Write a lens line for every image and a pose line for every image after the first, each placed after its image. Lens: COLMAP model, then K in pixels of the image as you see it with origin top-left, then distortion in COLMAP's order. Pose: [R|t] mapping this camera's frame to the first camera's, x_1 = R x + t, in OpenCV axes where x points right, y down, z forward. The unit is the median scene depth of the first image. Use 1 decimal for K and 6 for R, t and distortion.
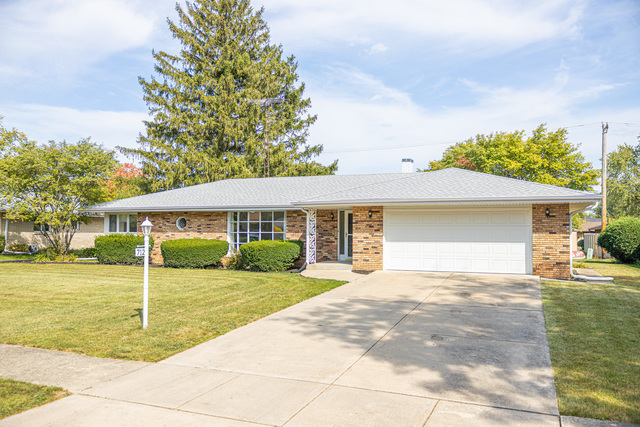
lens RADIAL K [[549.1, 0, 320.0], [0, 549.1, 213.5], [0, 0, 1]] dist [0.008643, -0.000993]
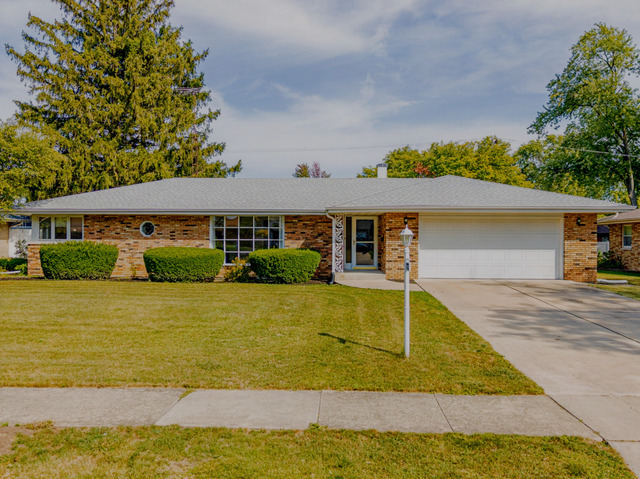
lens RADIAL K [[564.1, 0, 320.0], [0, 564.1, 239.5], [0, 0, 1]] dist [0.001543, 0.001579]
pose [[0.938300, -0.001332, 0.345820, -0.300593], [-0.011764, 0.999291, 0.035767, 0.000061], [-0.345622, -0.037628, 0.937619, 0.097565]]
